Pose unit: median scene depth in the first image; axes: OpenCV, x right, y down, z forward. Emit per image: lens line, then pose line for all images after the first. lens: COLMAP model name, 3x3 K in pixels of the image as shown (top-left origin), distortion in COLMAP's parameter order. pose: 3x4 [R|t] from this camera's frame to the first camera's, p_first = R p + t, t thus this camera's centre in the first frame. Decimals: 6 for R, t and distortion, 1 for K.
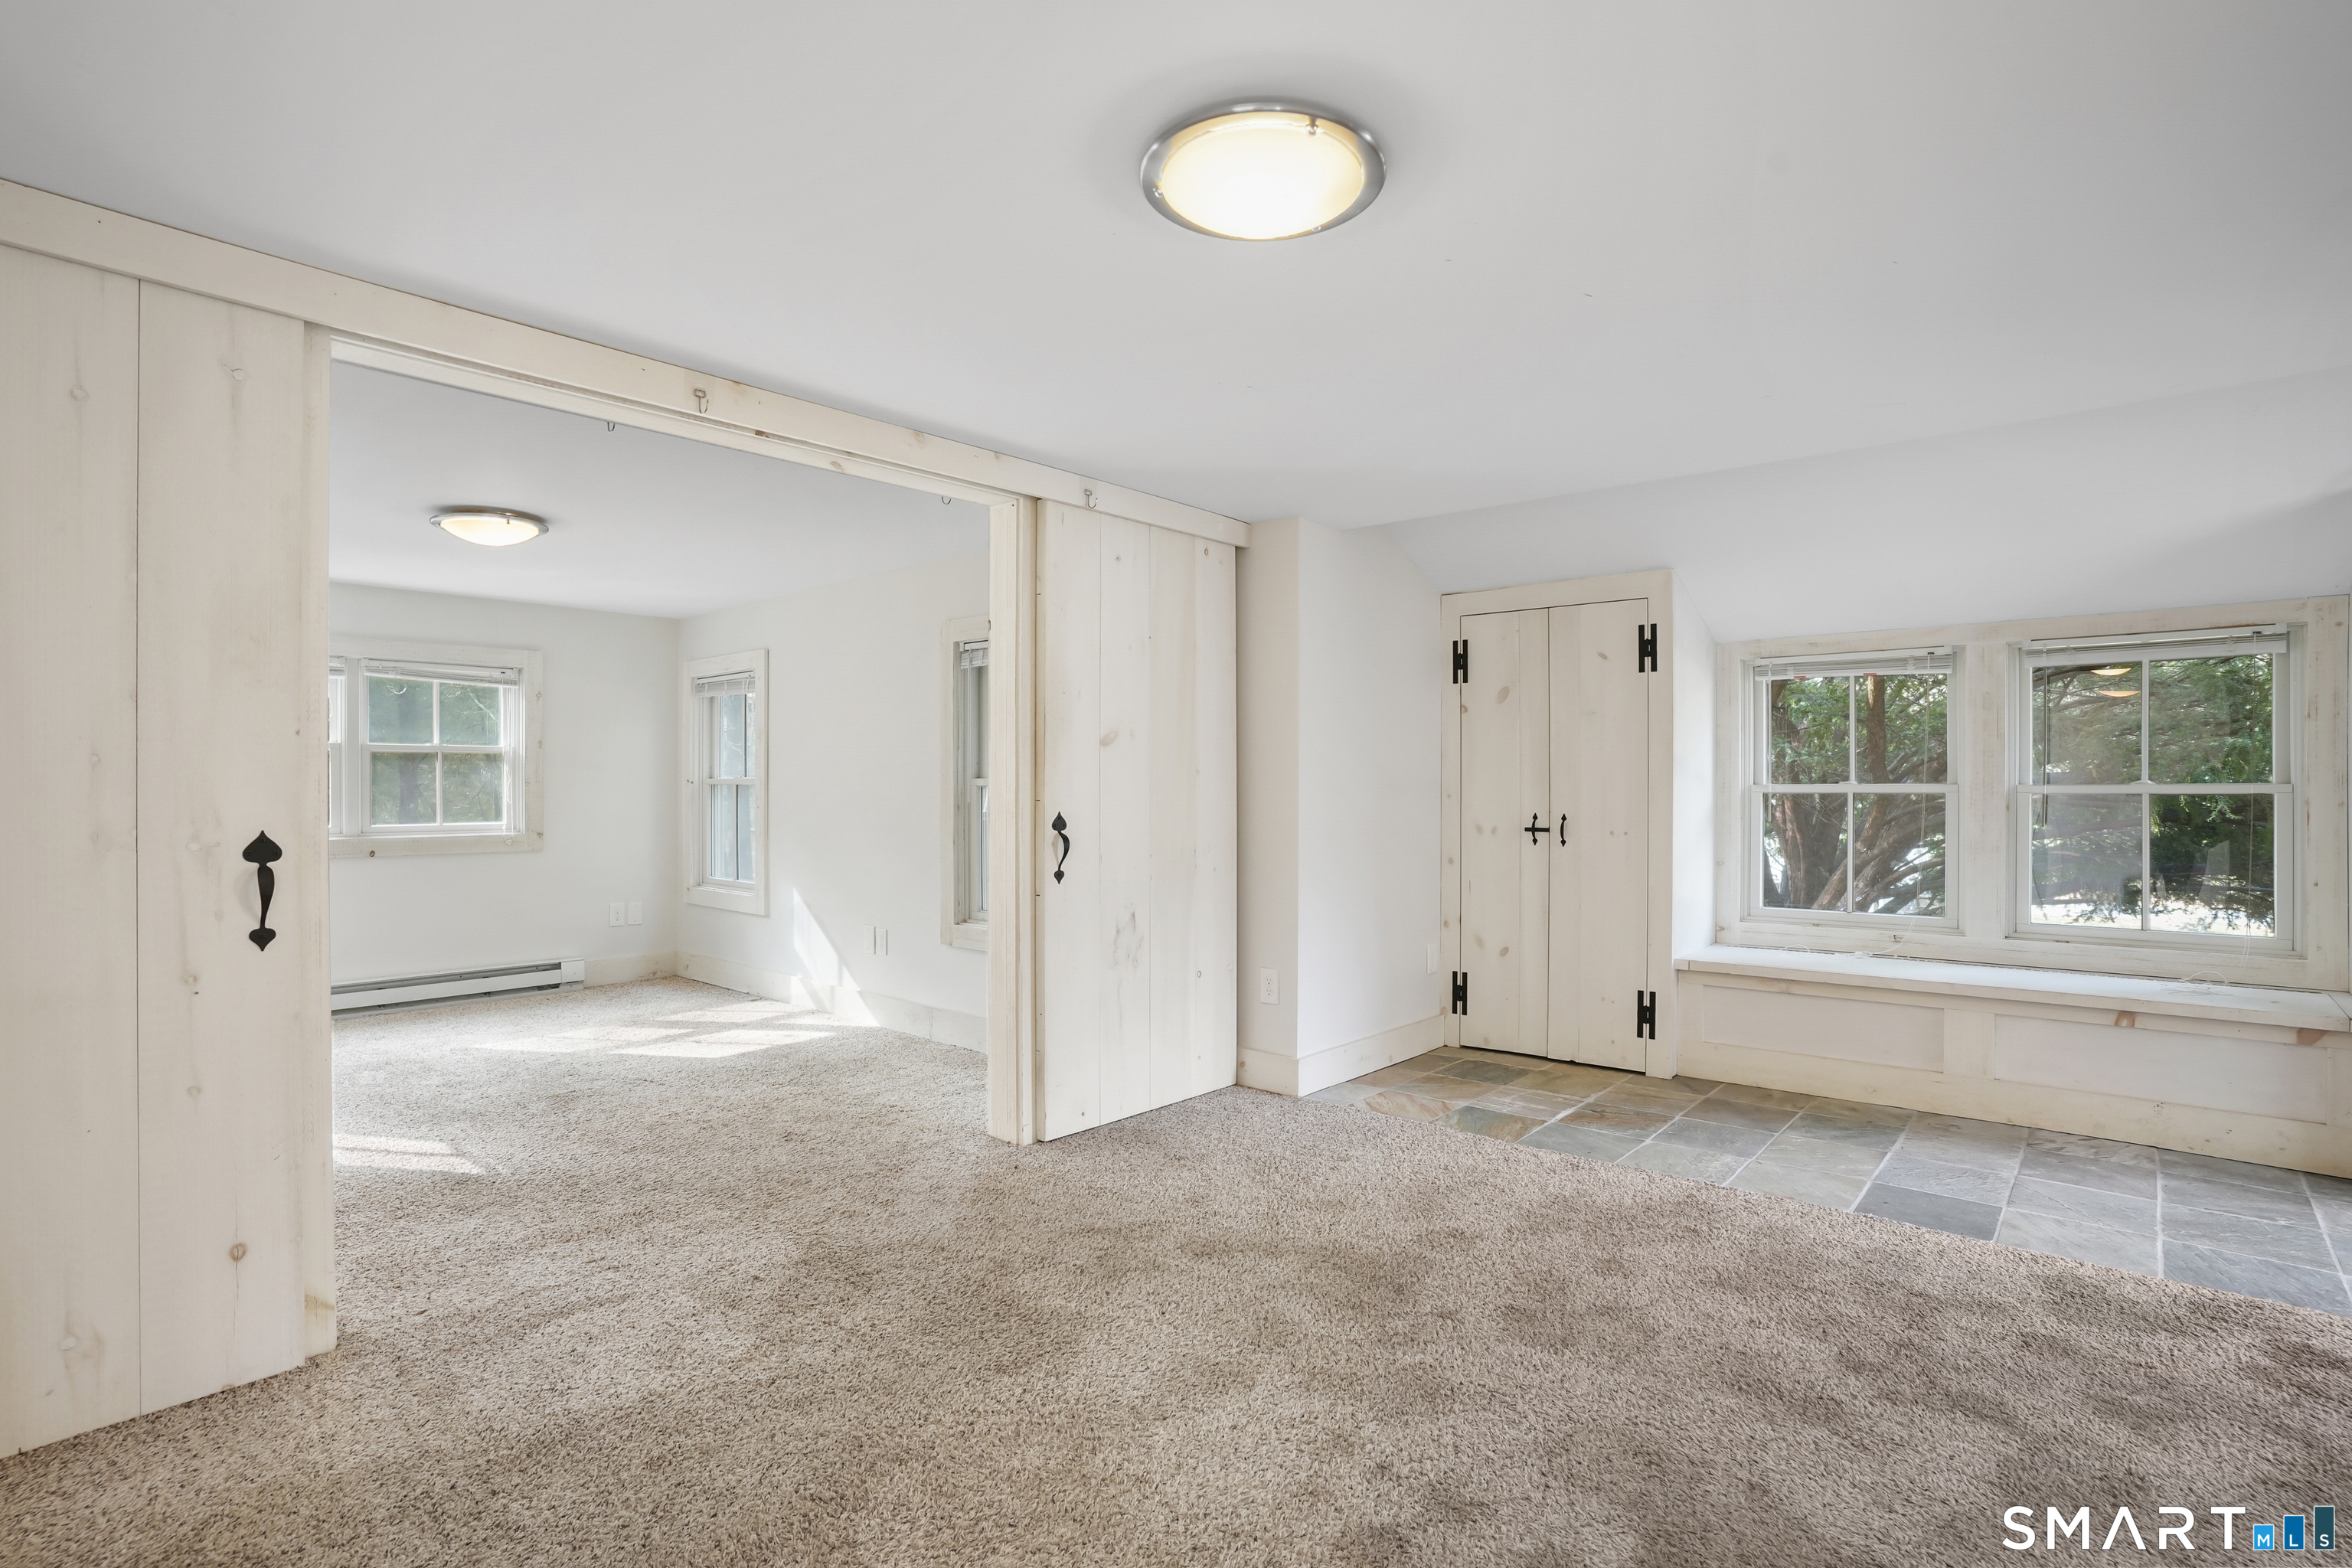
lens RADIAL K [[1151.9, 0, 1174.5], [0, 1151.9, 796.0], [0, 0, 1]] dist [-0.057815, 0.022617]
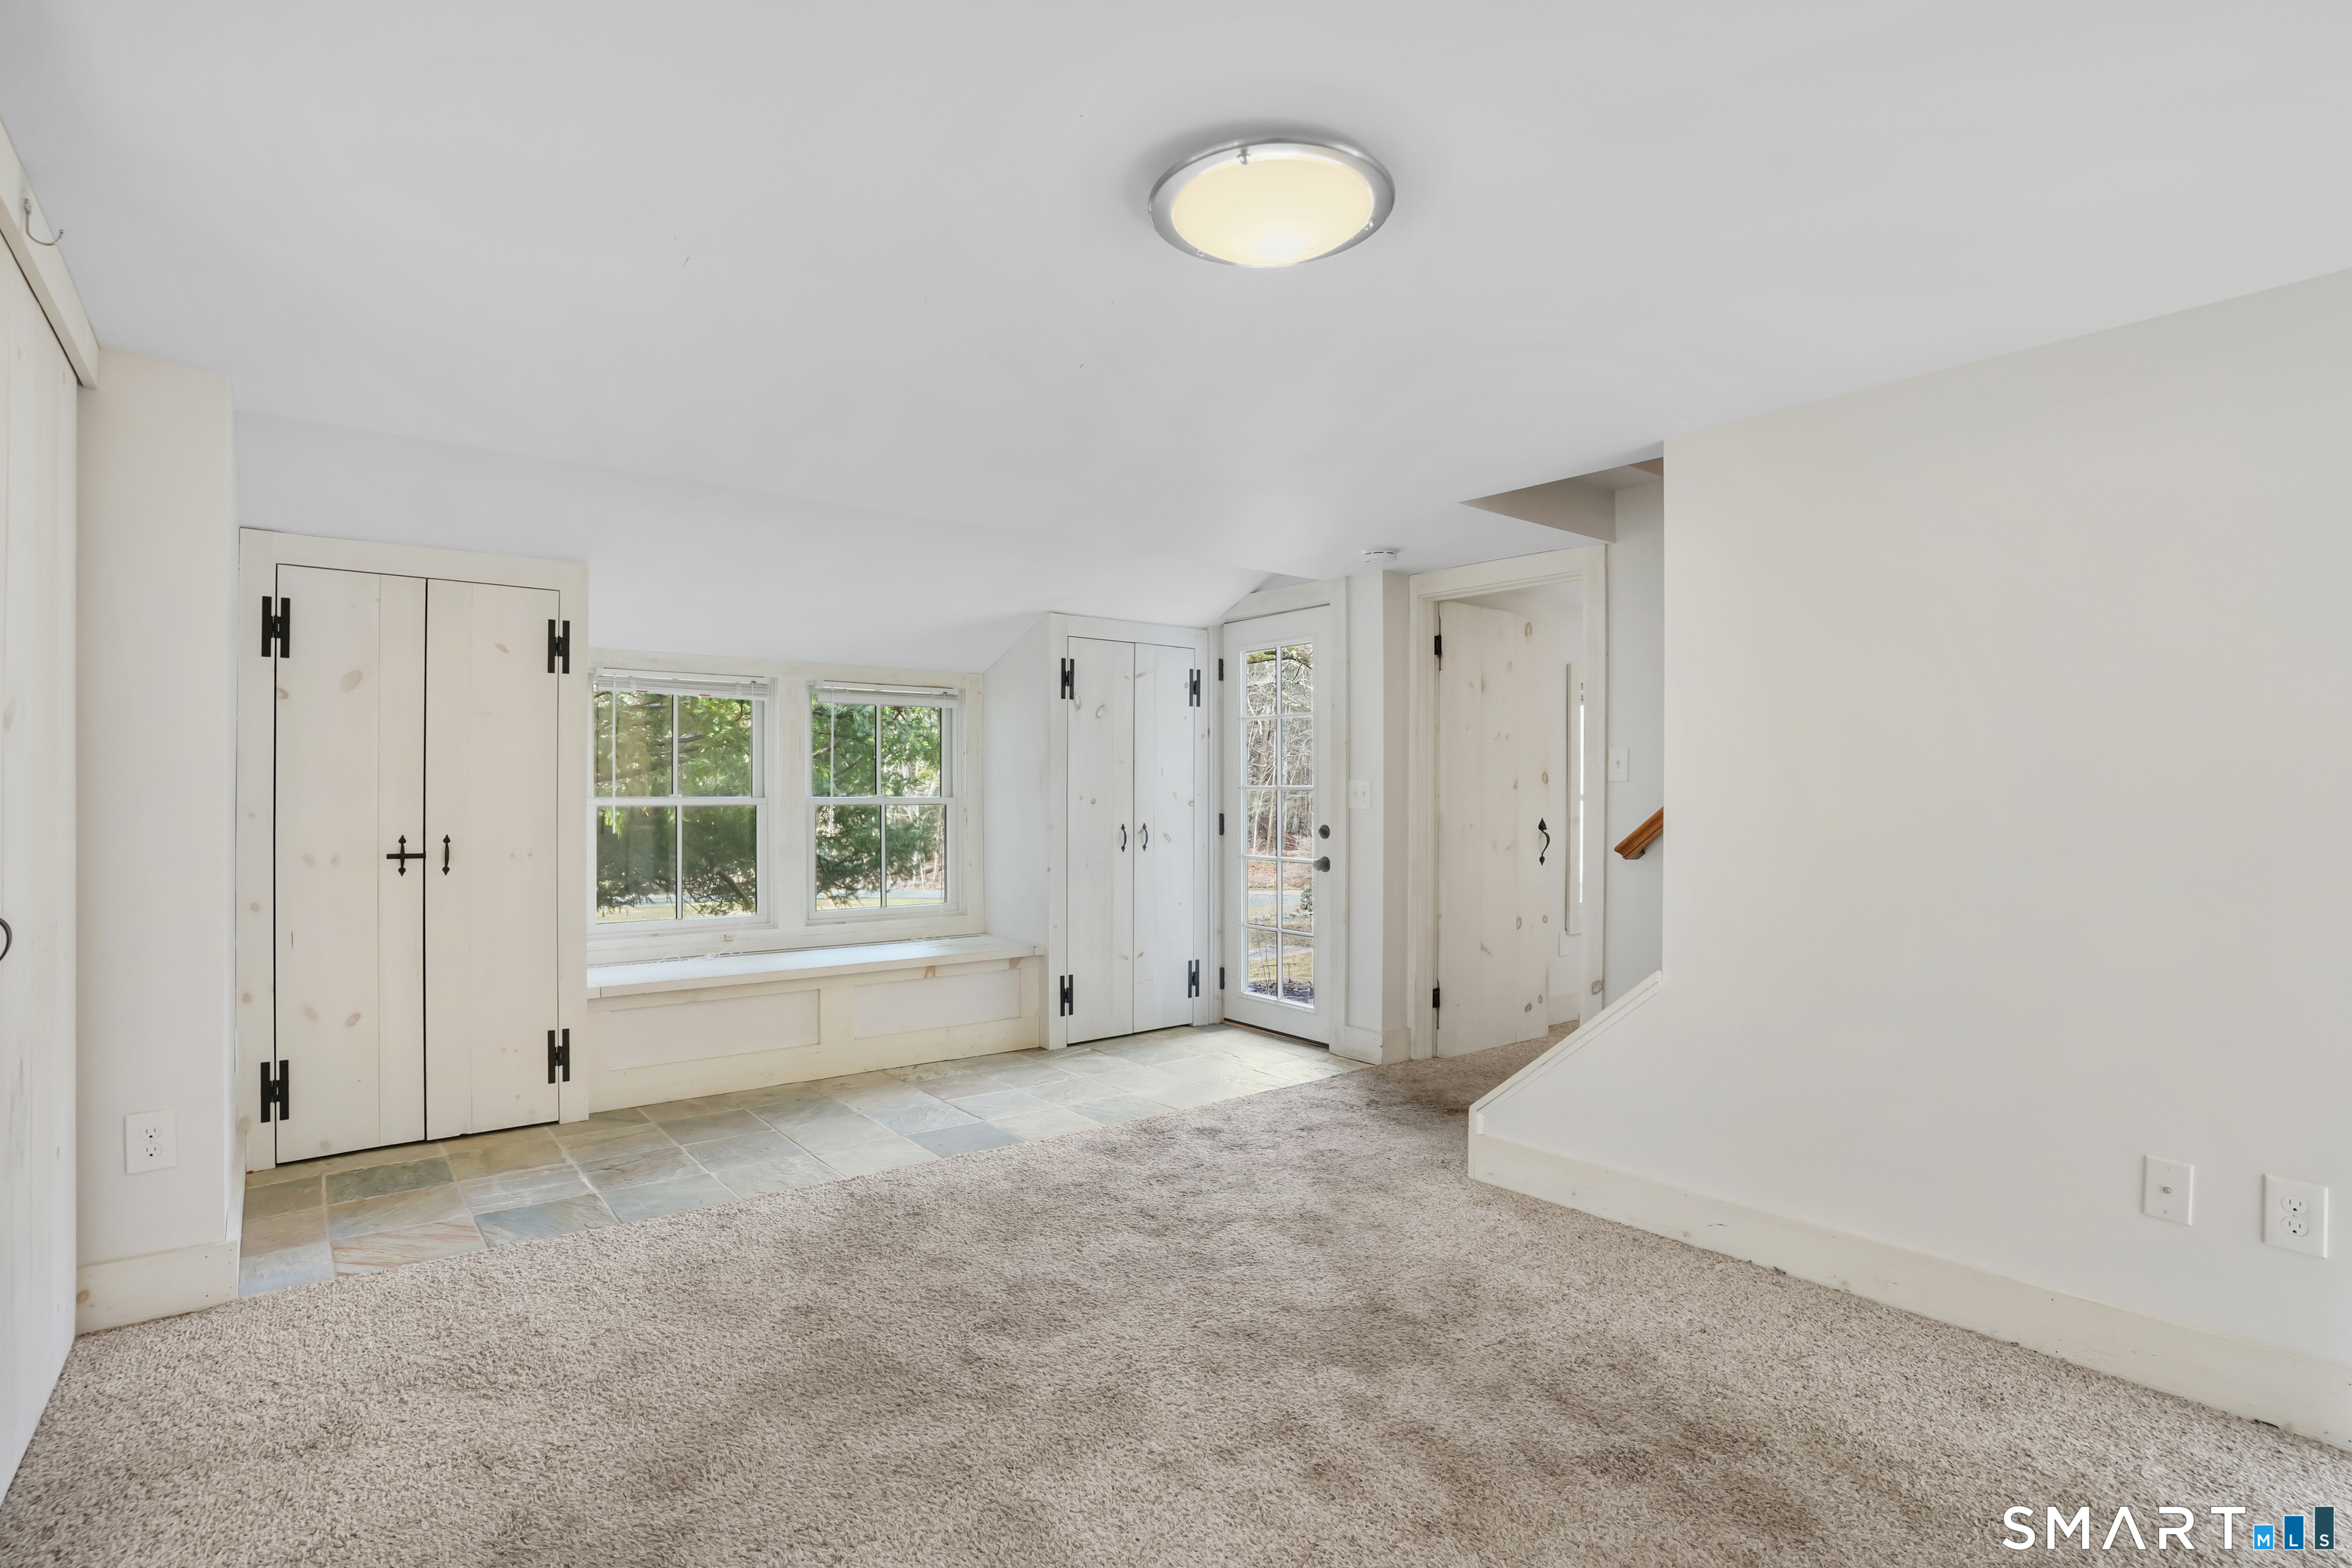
lens RADIAL K [[1151.9, 0, 1164.3], [0, 1151.9, 784.7], [0, 0, 1]] dist [-0.057815, 0.022617]
pose [[0.190320, 0.010164, 0.981670, -0.419544], [0.009541, 0.999880, -0.012203, -0.006175], [-0.981676, 0.011688, 0.190200, 0.413482]]
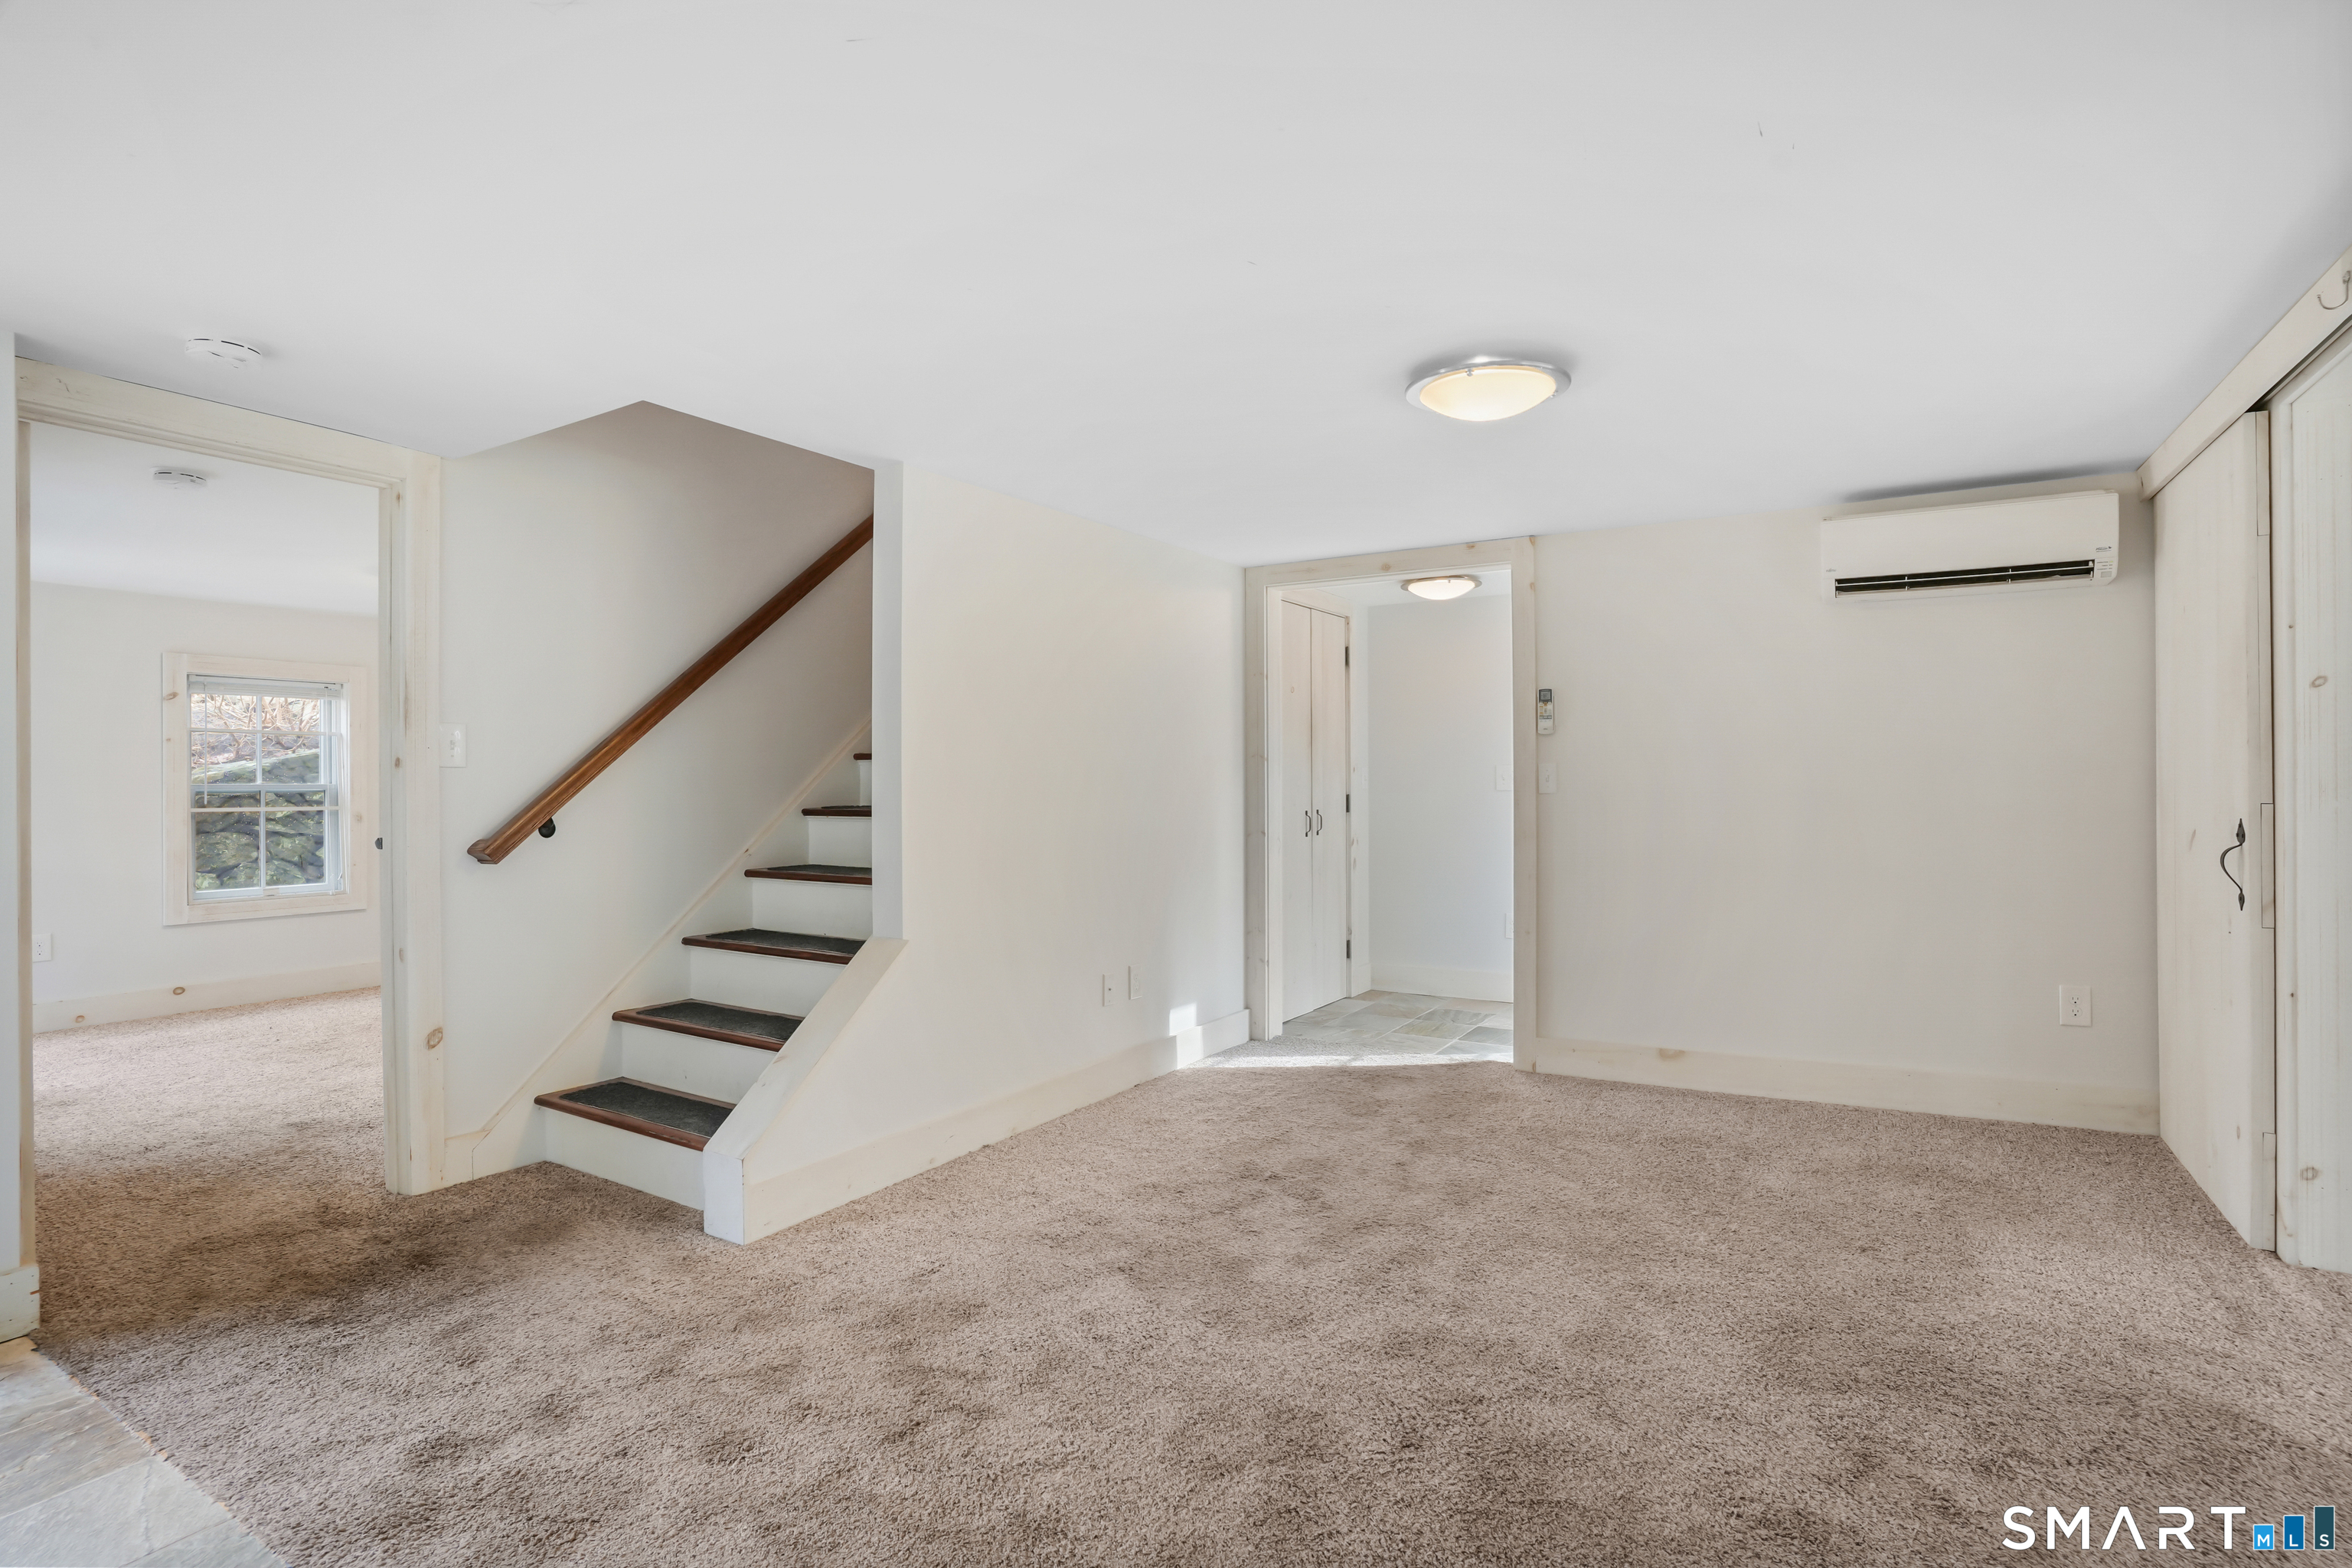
lens RADIAL K [[1151.9, 0, 1182.2], [0, 1151.9, 779.1], [0, 0, 1]] dist [-0.057815, 0.022617]
pose [[-0.986163, 0.004785, -0.165707, 0.338821], [0.002898, 0.999928, 0.011626, -0.017550], [0.165750, 0.010985, -0.986107, 1.116029]]
